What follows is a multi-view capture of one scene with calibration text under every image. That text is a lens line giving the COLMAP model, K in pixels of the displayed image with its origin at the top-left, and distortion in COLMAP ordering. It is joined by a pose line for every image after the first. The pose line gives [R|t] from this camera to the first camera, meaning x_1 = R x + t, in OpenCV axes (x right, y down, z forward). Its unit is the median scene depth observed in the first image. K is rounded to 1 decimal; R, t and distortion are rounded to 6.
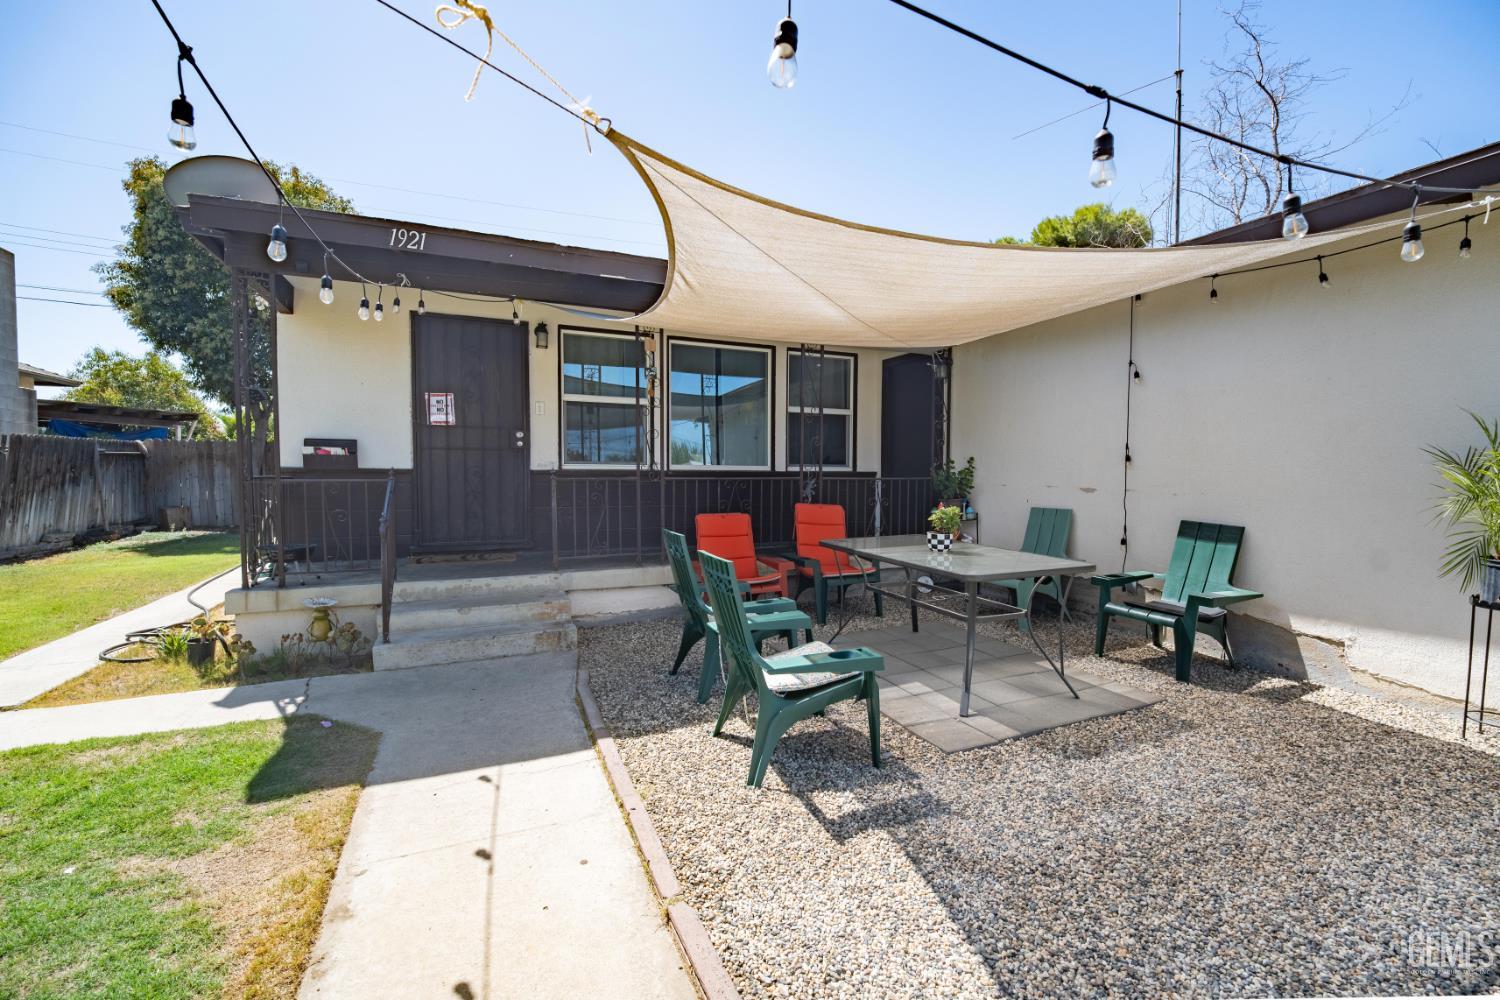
lens RADIAL K [[625.2, 0, 741.9], [0, 625.2, 498.4], [0, 0, 1]] dist [-0.015440, -0.000219]
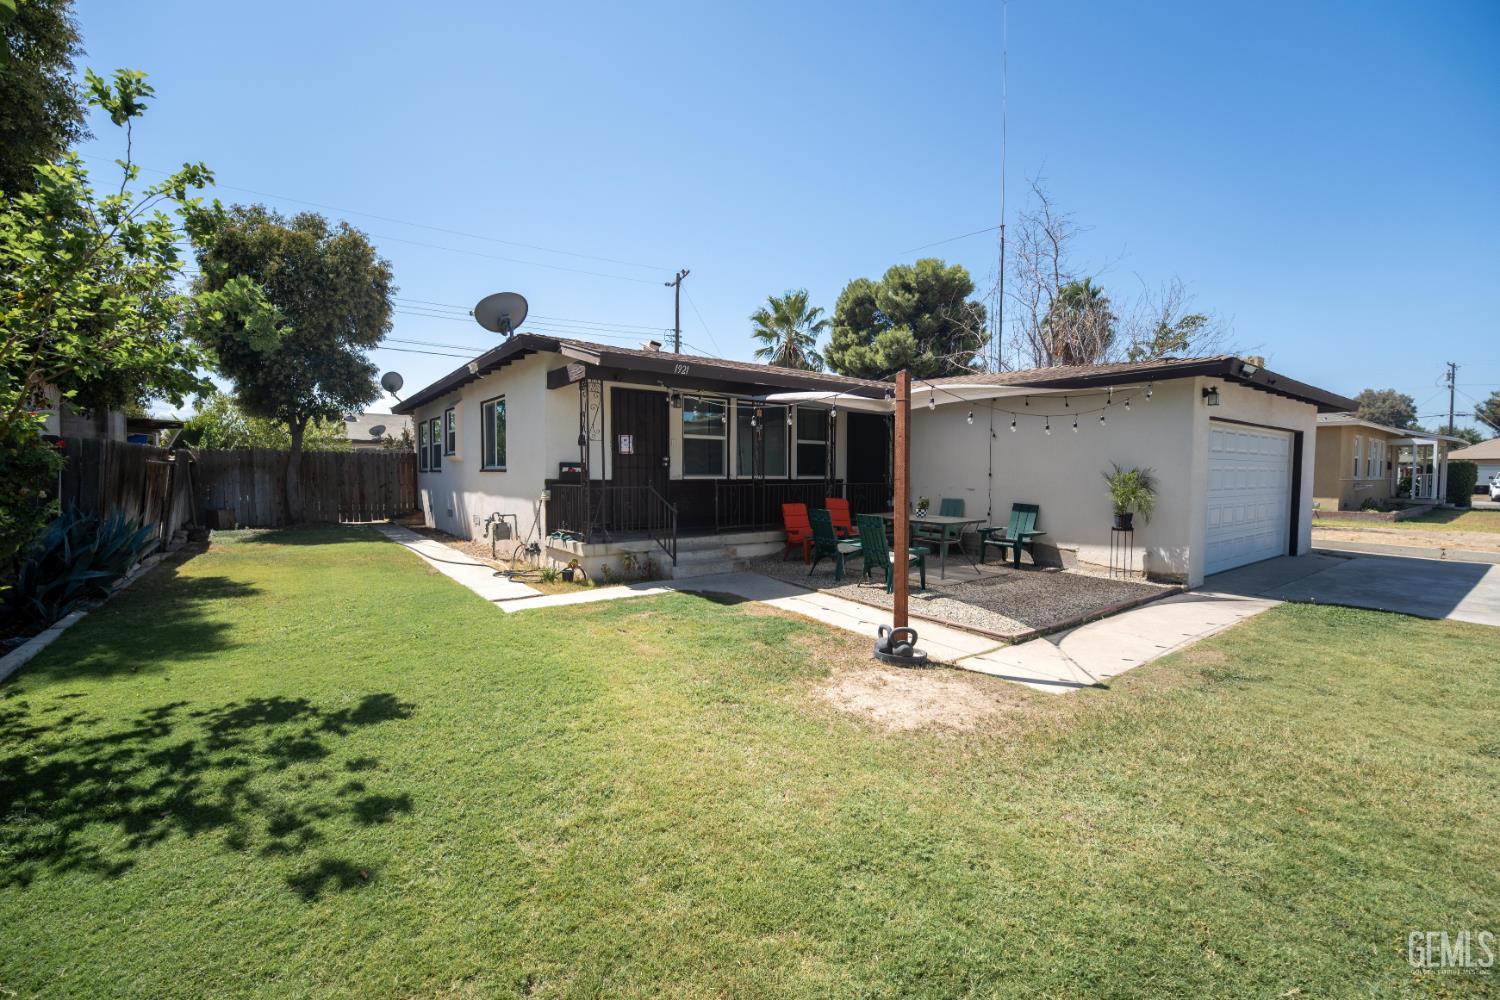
lens RADIAL K [[610.3, 0, 731.4], [0, 610.3, 499.8], [0, 0, 1]] dist [-0.001234, -0.000213]
pose [[0.976930, -0.009847, 0.213332, -0.562690], [0.009576, 0.999951, 0.002302, 0.006846], [-0.213345, -0.000206, 0.976977, -0.692831]]
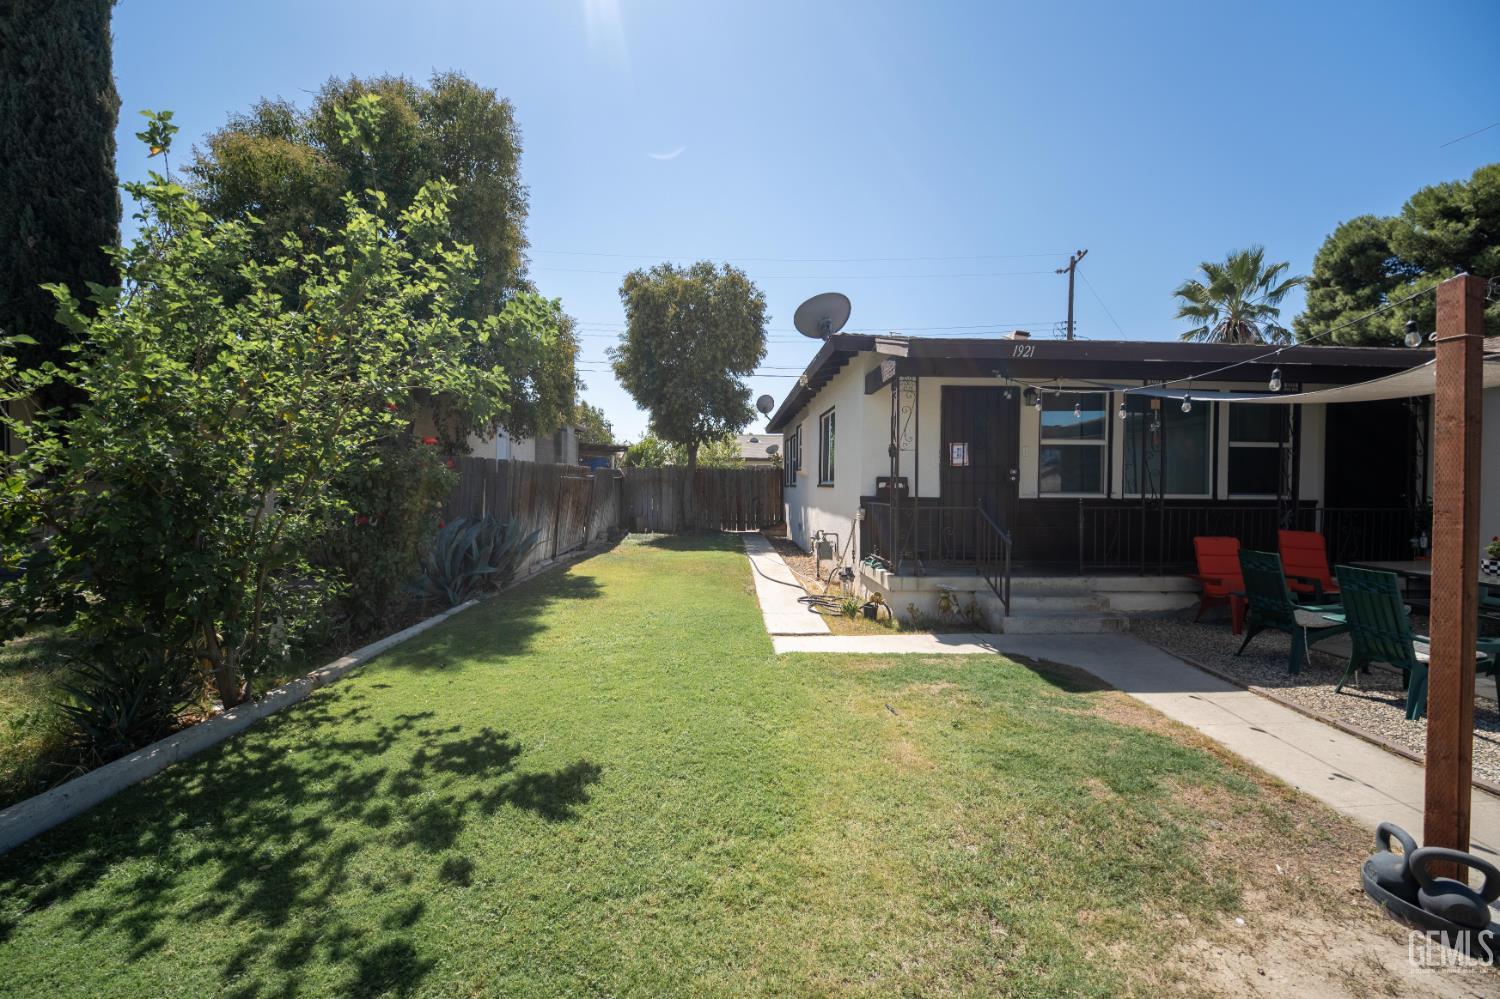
lens RADIAL K [[605.3, 0, 750.0], [0, 605.3, 499.5], [0, 0, 1]] dist [-0.016871, -0.000153]
pose [[0.930722, 0.011327, -0.365551, -0.427756], [-0.018228, 0.999715, -0.015432, -0.013777], [0.365272, 0.021026, 0.930663, -0.422076]]
